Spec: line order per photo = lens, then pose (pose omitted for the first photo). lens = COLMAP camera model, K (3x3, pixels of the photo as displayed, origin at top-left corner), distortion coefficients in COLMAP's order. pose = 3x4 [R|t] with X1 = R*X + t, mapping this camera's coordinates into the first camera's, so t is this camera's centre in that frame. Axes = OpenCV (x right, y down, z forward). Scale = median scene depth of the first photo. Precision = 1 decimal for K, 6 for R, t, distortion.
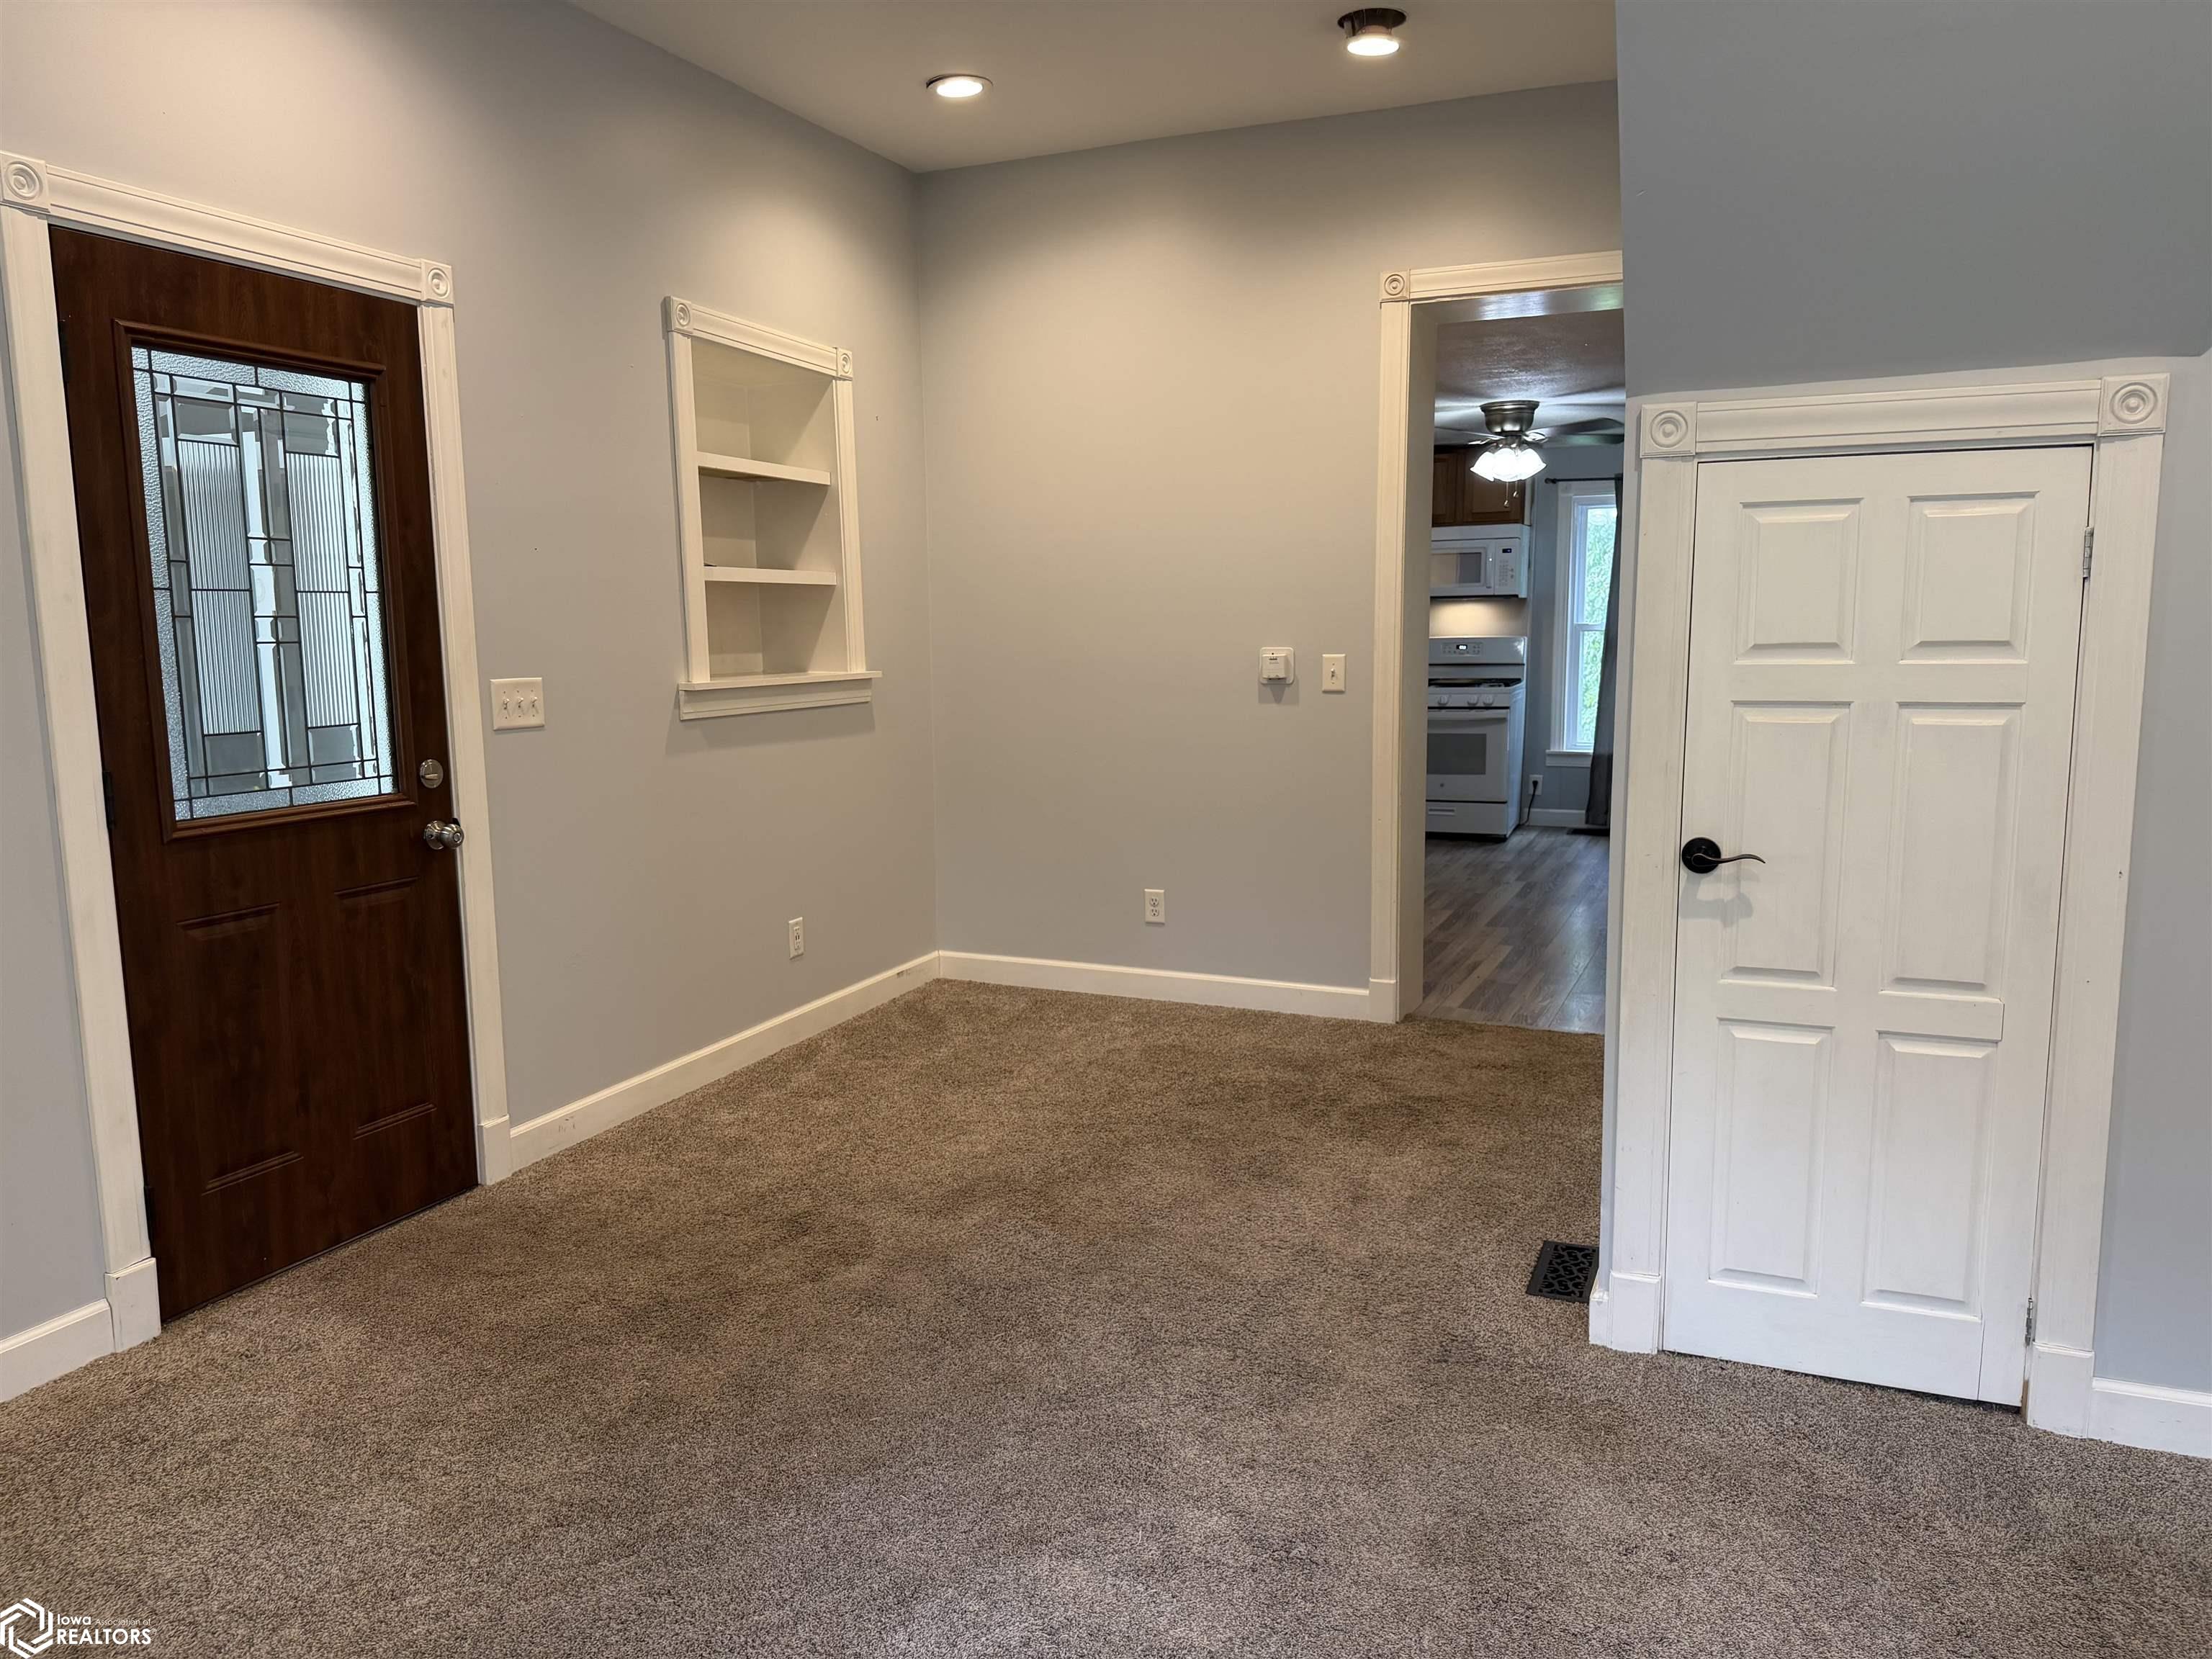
lens RADIAL K [[1549.3, 0, 1059.6], [0, 1549.3, 831.0], [0, 0, 1]] dist [0.057242, -0.072266]
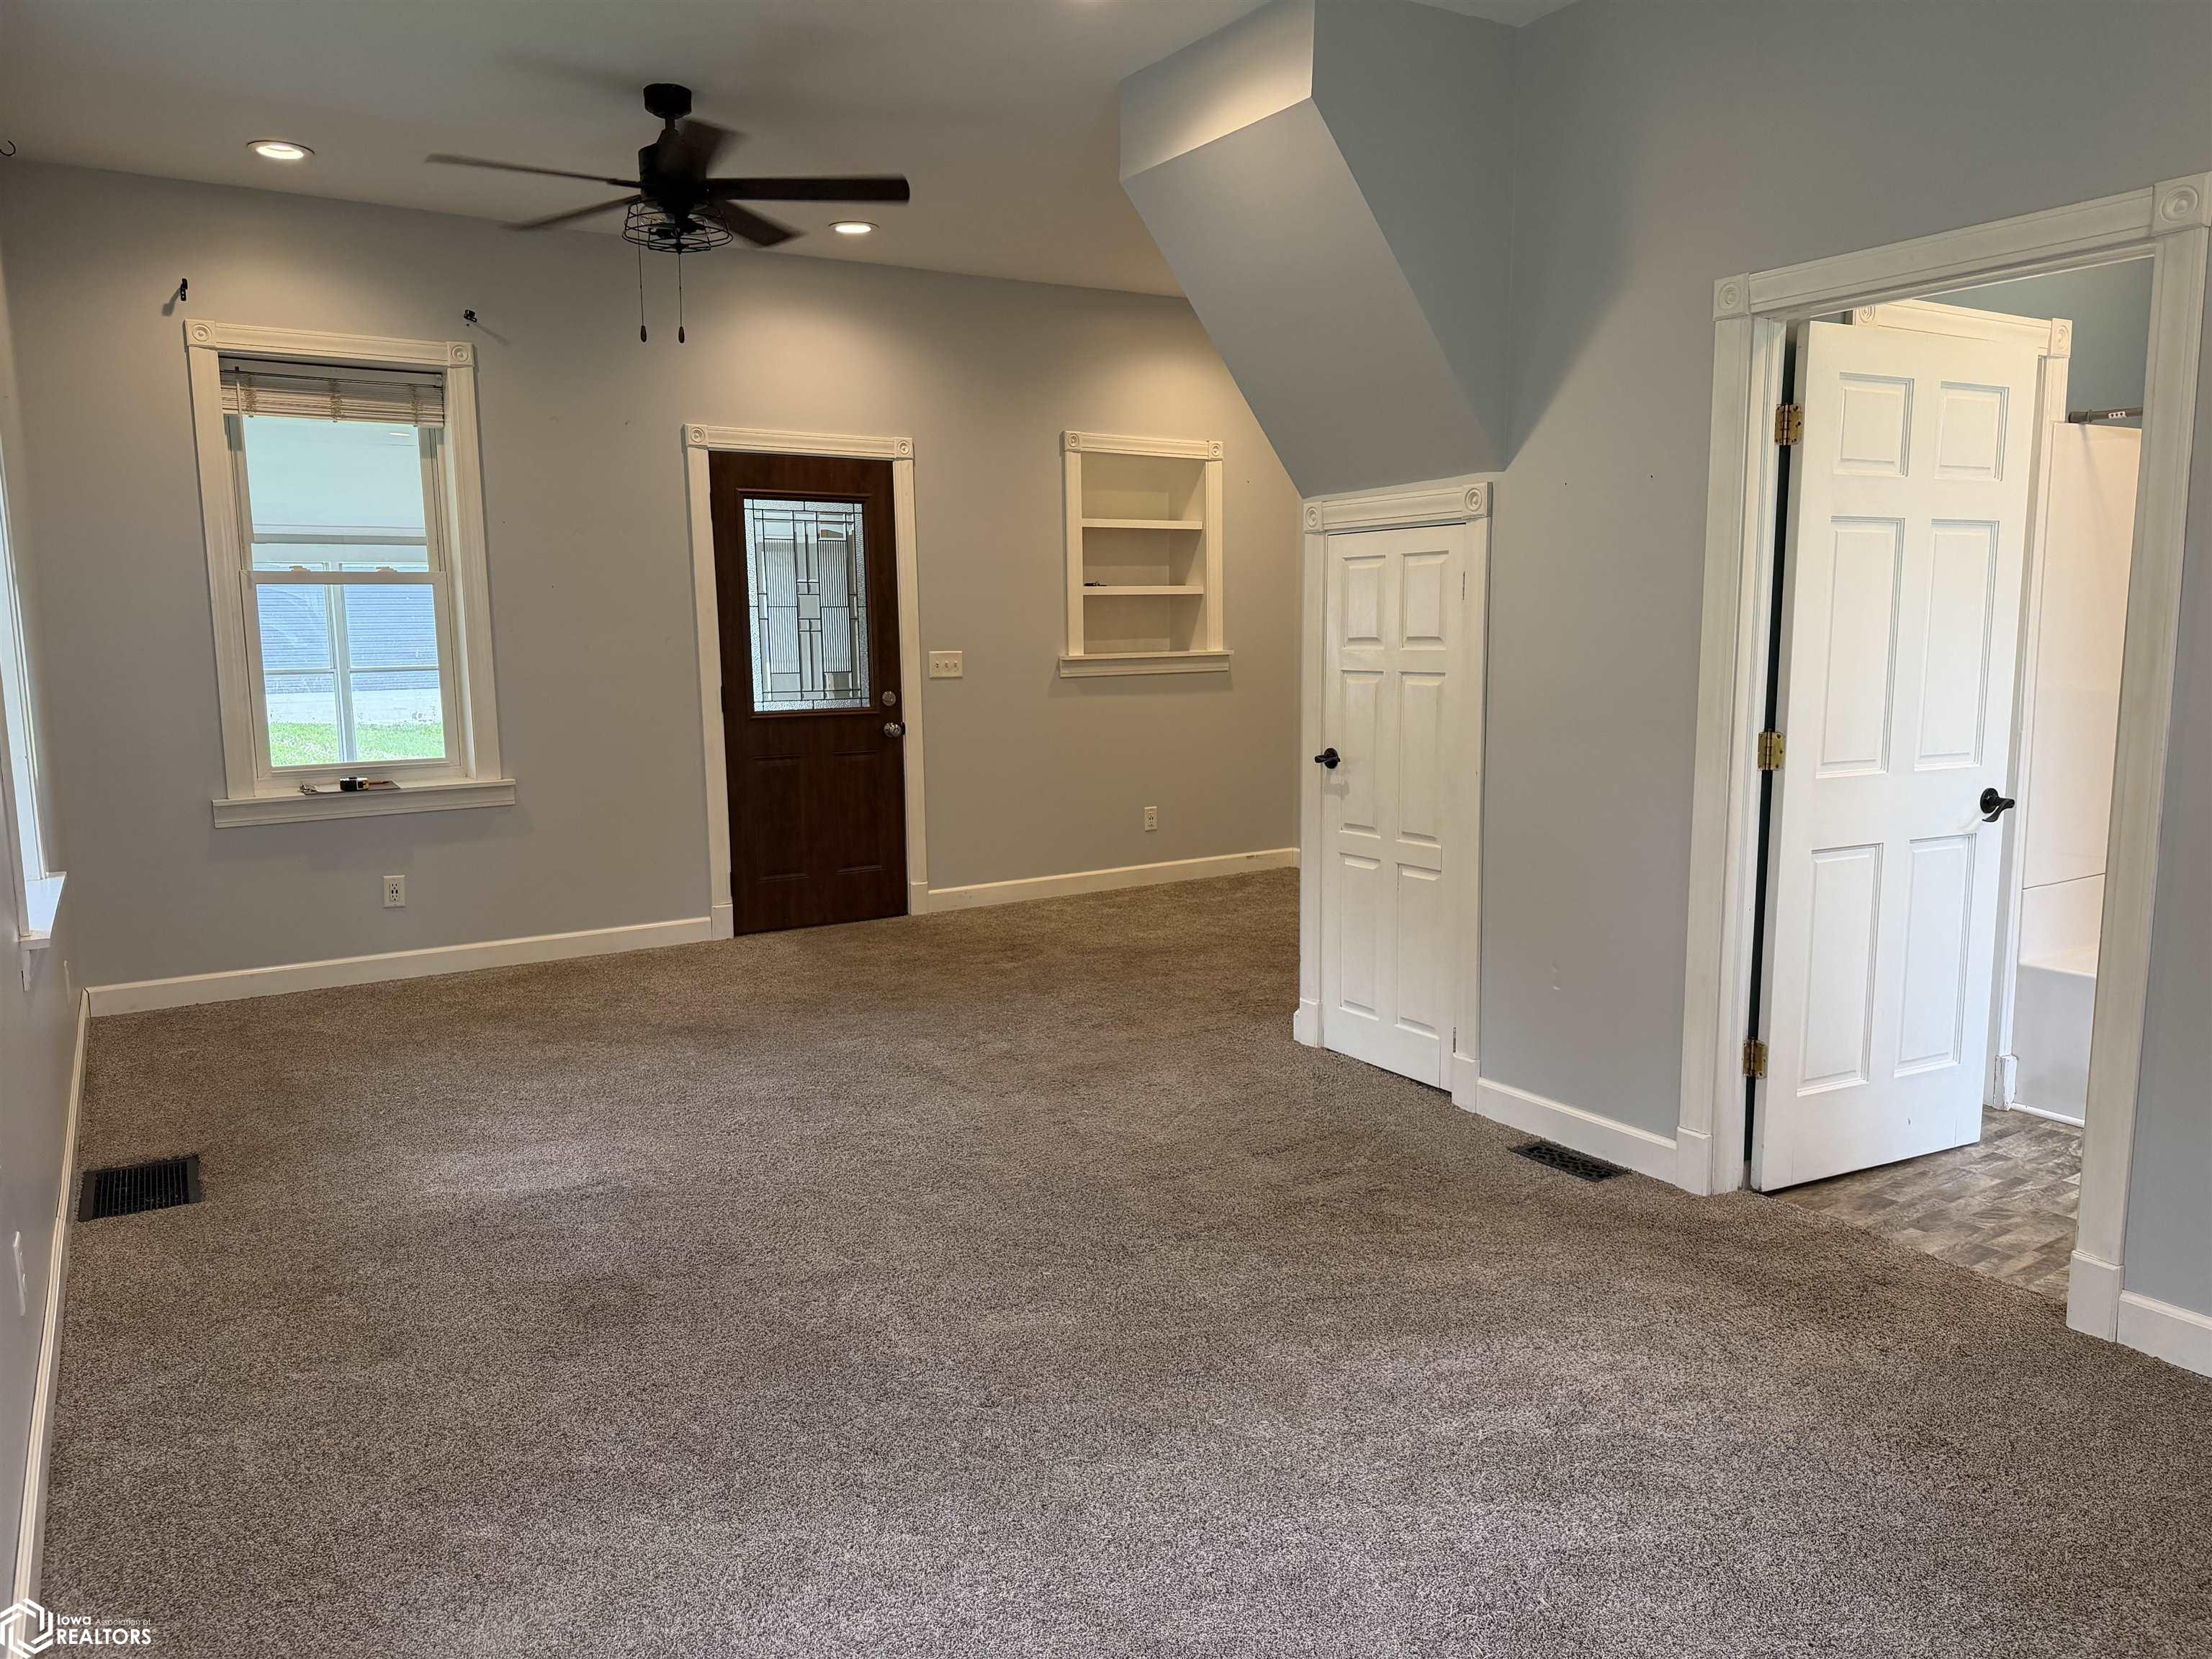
lens RADIAL K [[1549.3, 0, 1116.9], [0, 1549.3, 841.3], [0, 0, 1]] dist [0.057242, -0.072266]
pose [[0.824269, 0.082181, -0.560203, 0.956646], [-0.073573, 0.996568, 0.037942, 0.048297], [0.561399, 0.009942, 0.827486, -0.460853]]
